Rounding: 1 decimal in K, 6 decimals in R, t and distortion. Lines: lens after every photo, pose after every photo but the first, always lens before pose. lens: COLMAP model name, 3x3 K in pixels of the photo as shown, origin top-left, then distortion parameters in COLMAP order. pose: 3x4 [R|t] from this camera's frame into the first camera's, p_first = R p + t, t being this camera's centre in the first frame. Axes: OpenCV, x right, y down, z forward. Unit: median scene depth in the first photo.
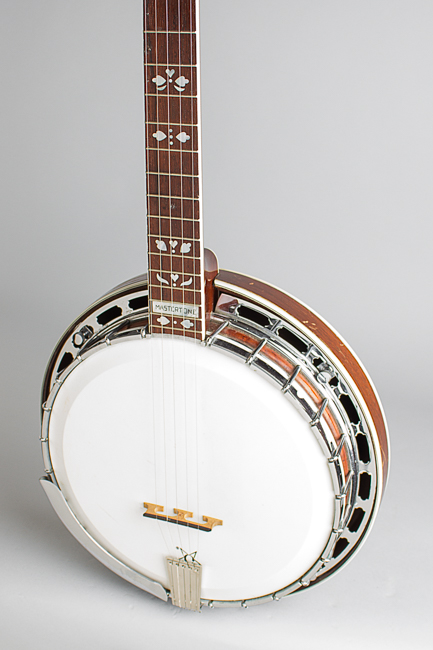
lens RADIAL K [[965.4, 0, 216.9], [0, 965.4, 327.0], [0, 0, 1]] dist [0.004503, 0.000000]
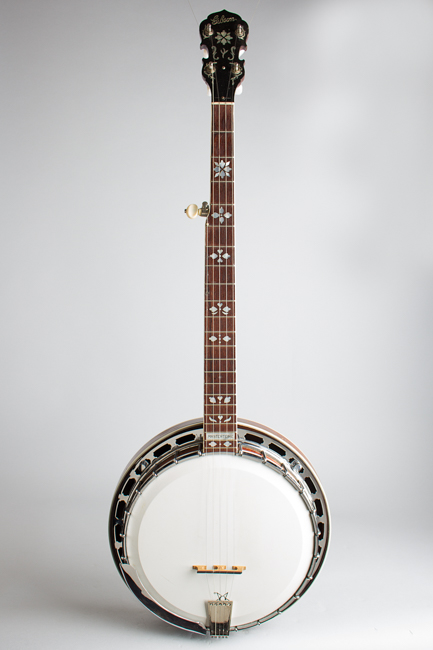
lens RADIAL K [[965.4, 0, 214.9], [0, 965.4, 324.1], [0, 0, 1]] dist [0.004503, 0.000000]
pose [[0.885702, -0.022027, 0.463731, -0.858742], [0.139566, 0.965302, -0.220713, 0.169504], [-0.442779, 0.260207, 0.858044, -0.544017]]
